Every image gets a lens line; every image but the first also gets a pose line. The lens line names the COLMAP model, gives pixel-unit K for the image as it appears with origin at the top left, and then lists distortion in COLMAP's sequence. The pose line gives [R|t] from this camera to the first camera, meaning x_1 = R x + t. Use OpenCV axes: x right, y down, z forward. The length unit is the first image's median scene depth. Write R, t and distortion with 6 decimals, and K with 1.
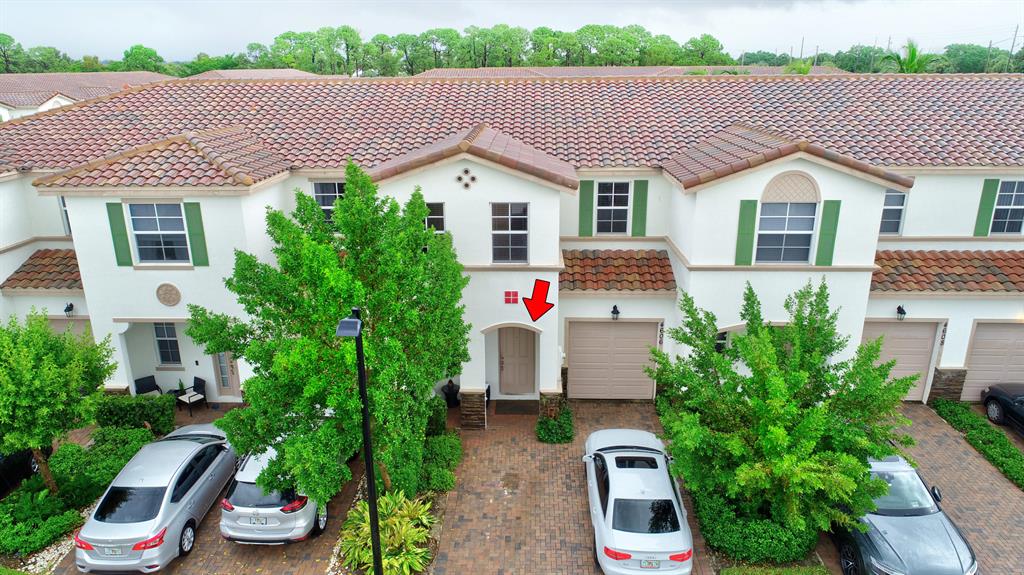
lens RADIAL K [[685.4, 0, 513.8], [0, 685.4, 289.5], [0, 0, 1]] dist [-0.004050, 0.004395]
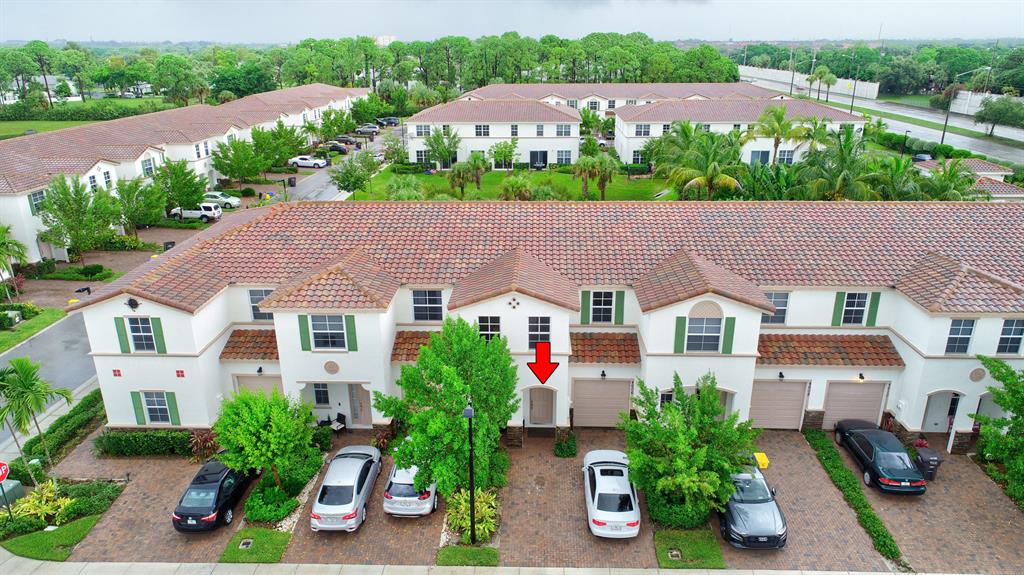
lens RADIAL K [[685.4, 0, 514.0], [0, 685.4, 289.3], [0, 0, 1]] dist [-0.004050, 0.004395]
pose [[0.999973, 0.002237, -0.006975, -0.056160], [-0.002035, 0.999583, 0.028797, -0.240858], [0.007037, -0.028782, 0.999561, -0.674838]]
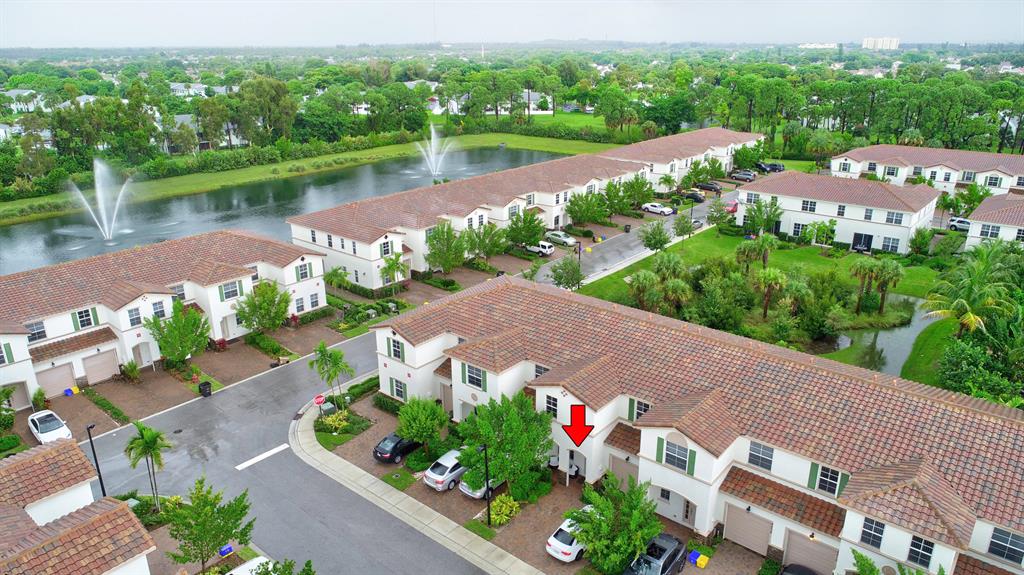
lens RADIAL K [[685.4, 0, 511.9], [0, 685.4, 283.3], [0, 0, 1]] dist [-0.004050, 0.004395]
pose [[0.788486, 0.207713, -0.578917, 1.179562], [-0.194724, 0.977135, 0.085377, -0.744373], [0.583414, 0.045411, 0.810904, -1.237714]]
